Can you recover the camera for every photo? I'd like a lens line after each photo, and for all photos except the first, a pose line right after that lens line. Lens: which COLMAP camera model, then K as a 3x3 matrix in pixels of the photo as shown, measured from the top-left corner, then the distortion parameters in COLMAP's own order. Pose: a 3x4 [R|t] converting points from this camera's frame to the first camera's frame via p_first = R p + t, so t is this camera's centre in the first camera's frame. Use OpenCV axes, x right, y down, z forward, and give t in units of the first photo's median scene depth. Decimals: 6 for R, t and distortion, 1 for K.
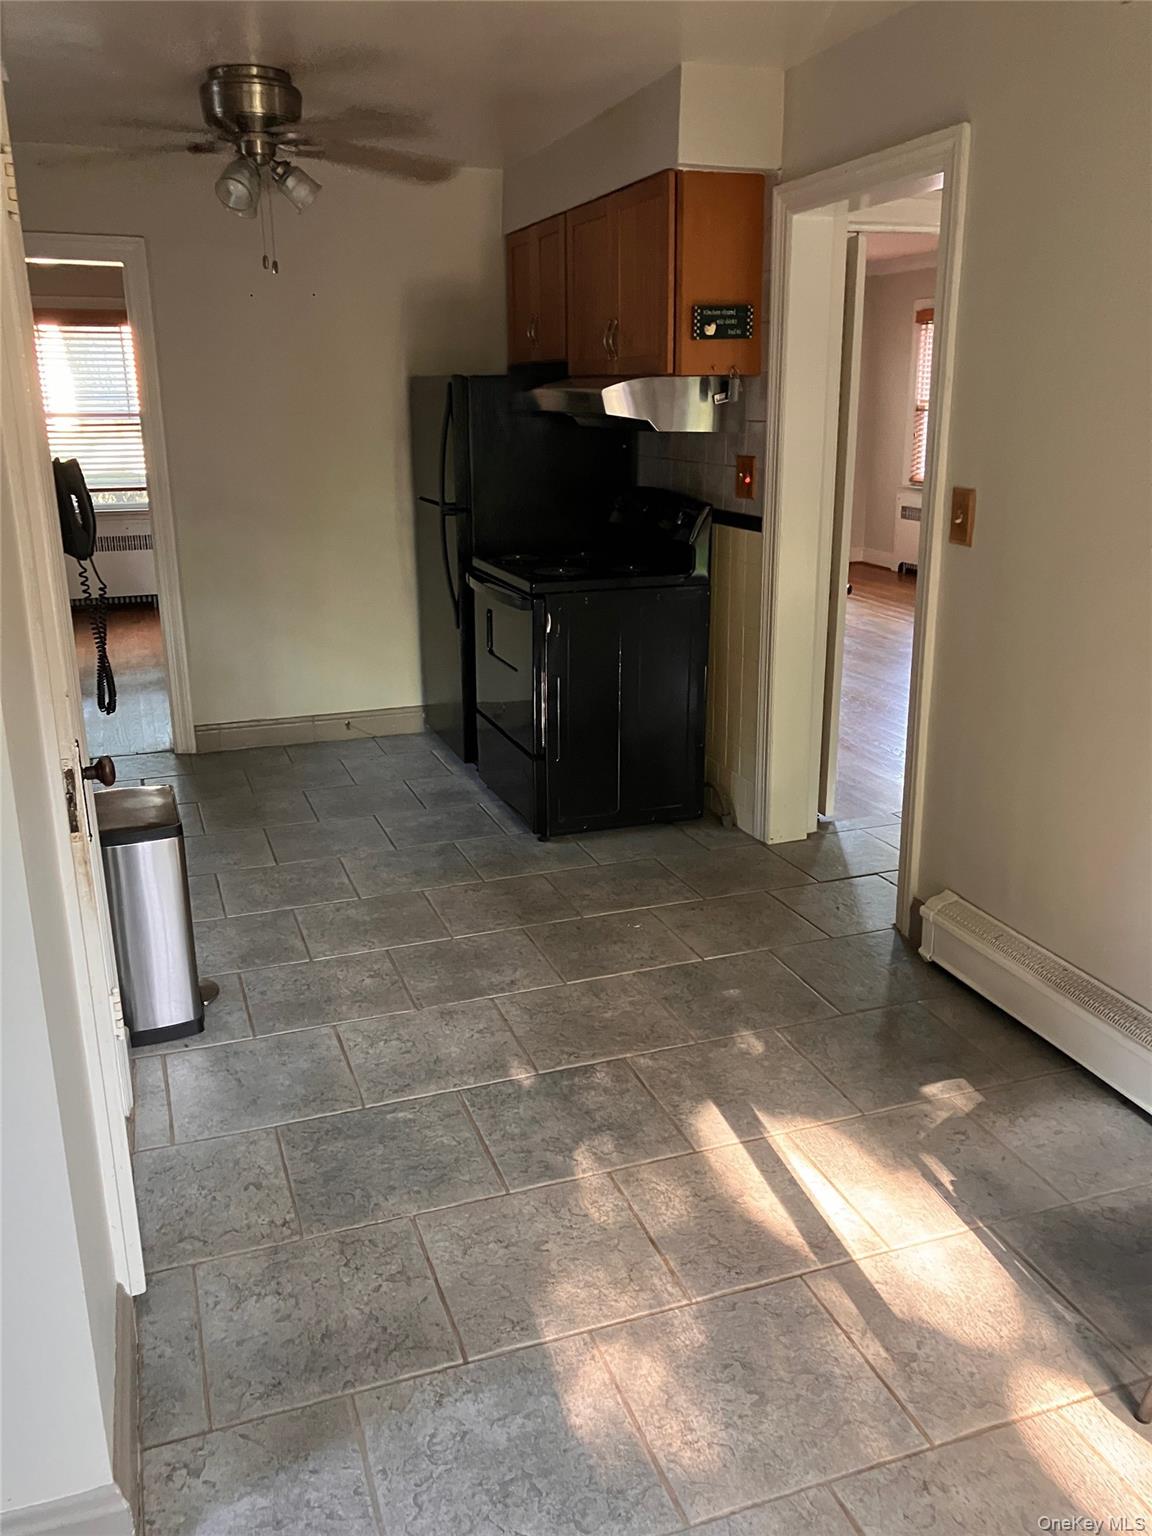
lens RADIAL K [[1265.7, 0, 576.0], [0, 1265.7, 768.0], [0, 0, 1]] dist [0.126612, -0.189253]
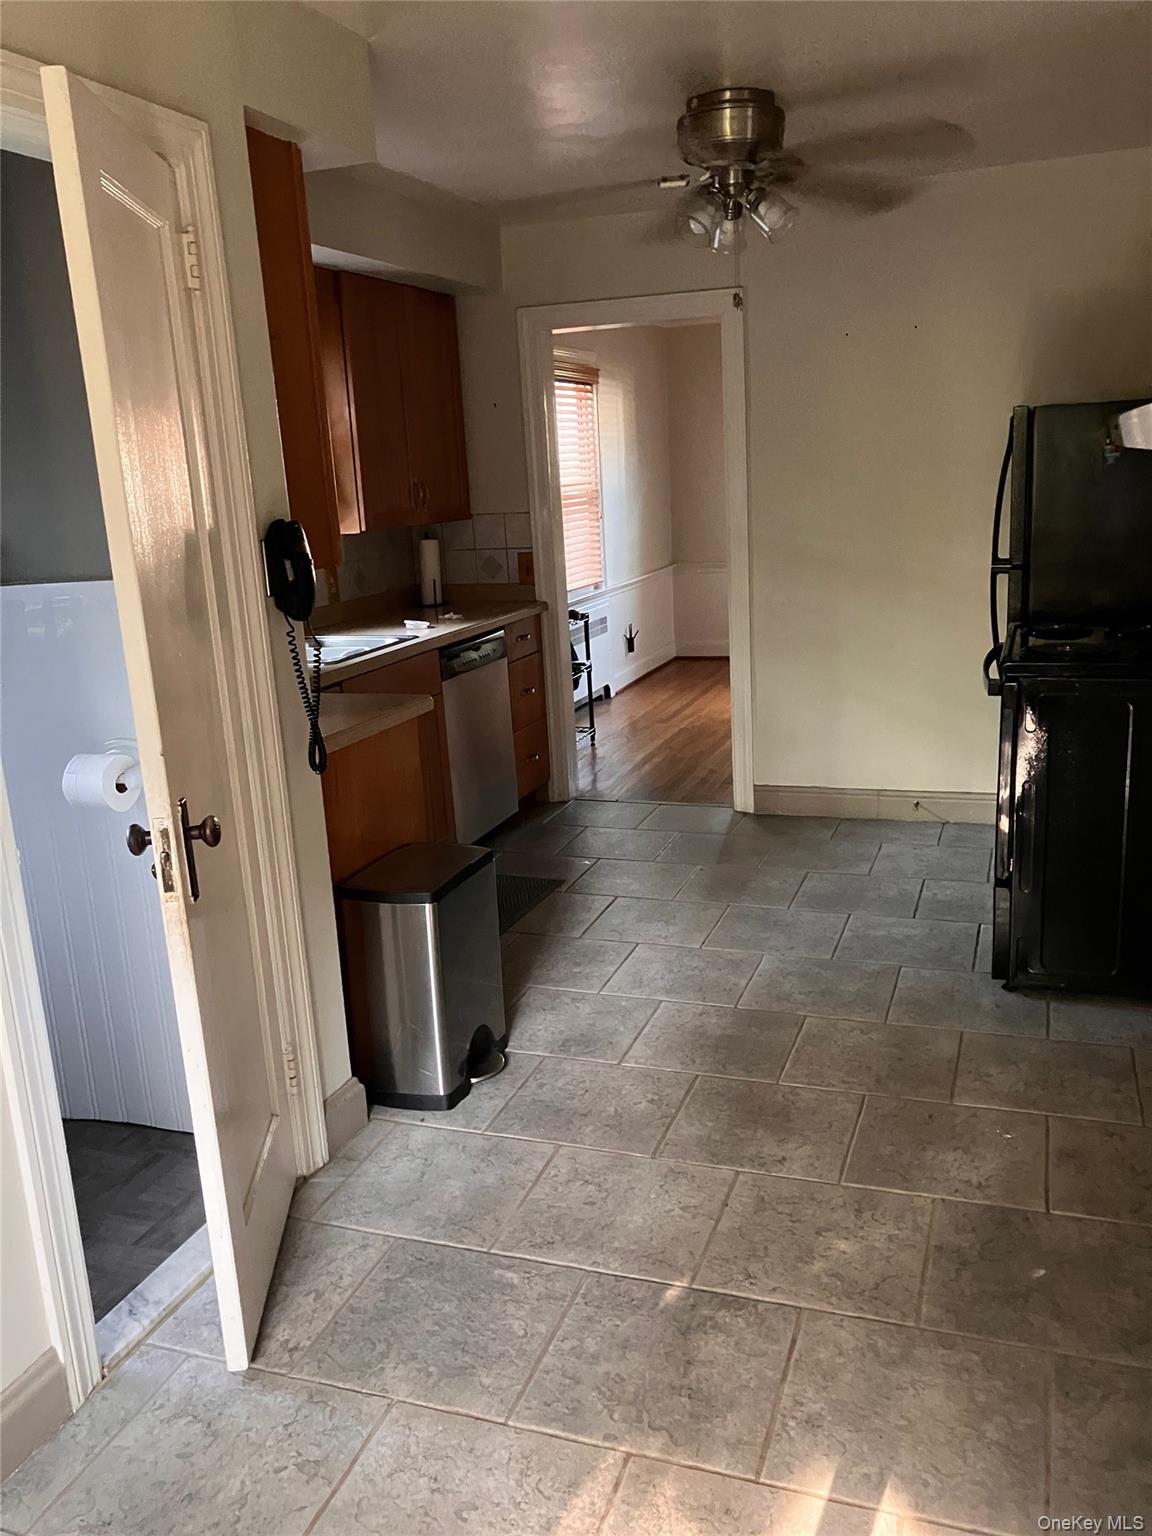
lens RADIAL K [[1288.5, 0, 576.0], [0, 1288.5, 768.0], [0, 0, 1]] dist [0.030264, 0.007205]
pose [[0.774830, 0.118771, -0.620913, 0.294164], [-0.138638, 0.990207, 0.016407, -0.063848], [0.616781, 0.073370, 0.783708, 0.238459]]
